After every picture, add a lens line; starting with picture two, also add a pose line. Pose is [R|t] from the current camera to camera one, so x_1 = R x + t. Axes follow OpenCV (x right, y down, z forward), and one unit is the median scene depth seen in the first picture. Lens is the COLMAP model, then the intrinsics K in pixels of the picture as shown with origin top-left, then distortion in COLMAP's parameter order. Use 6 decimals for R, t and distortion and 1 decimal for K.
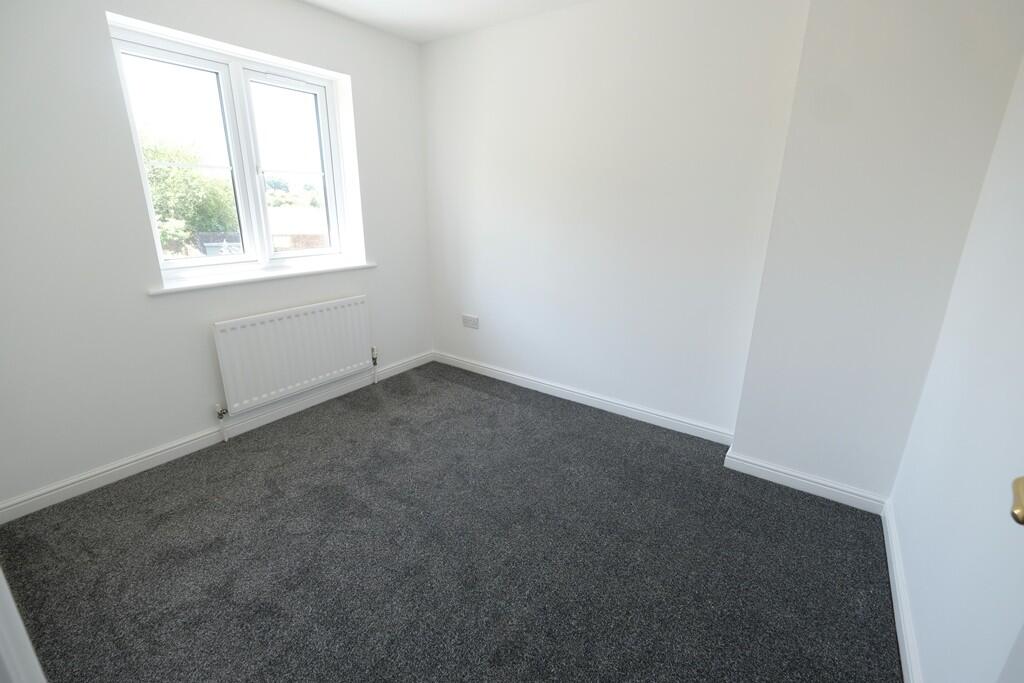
lens RADIAL K [[434.6, 0, 507.0], [0, 434.6, 327.7], [0, 0, 1]] dist [-0.077576, 0.067901]
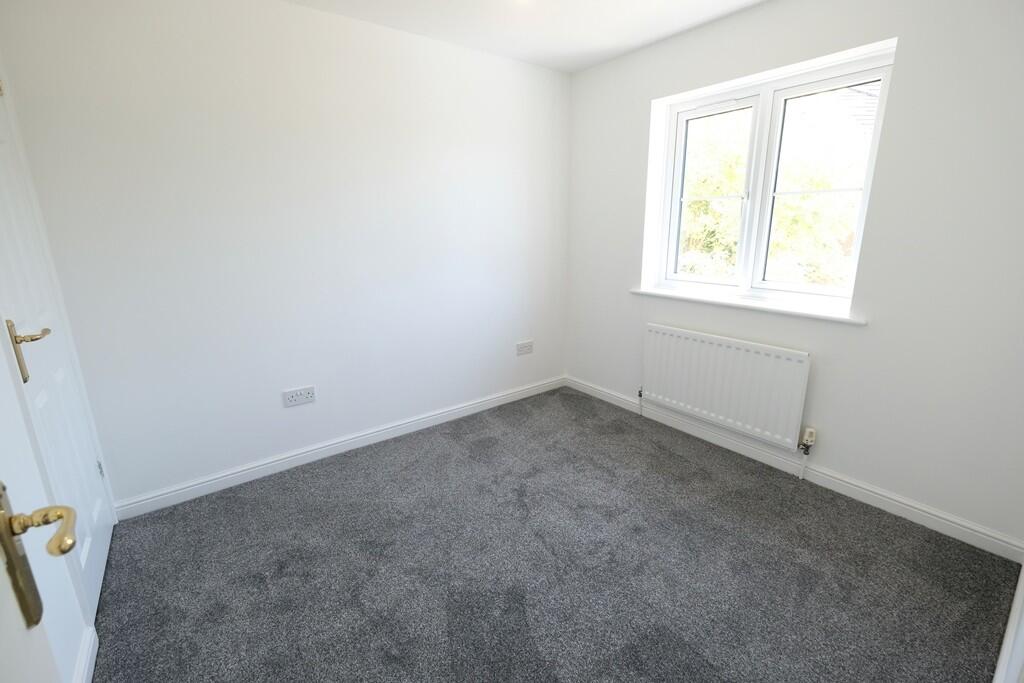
lens RADIAL K [[446.1, 0, 512.0], [0, 446.1, 341.5], [0, 0, 1]] dist [0.000710, -0.000035]
pose [[-0.287670, 0.220308, -0.932046, 0.571564], [-0.264768, 0.916962, 0.298462, -0.209047], [0.920404, 0.332634, -0.205452, 0.767392]]
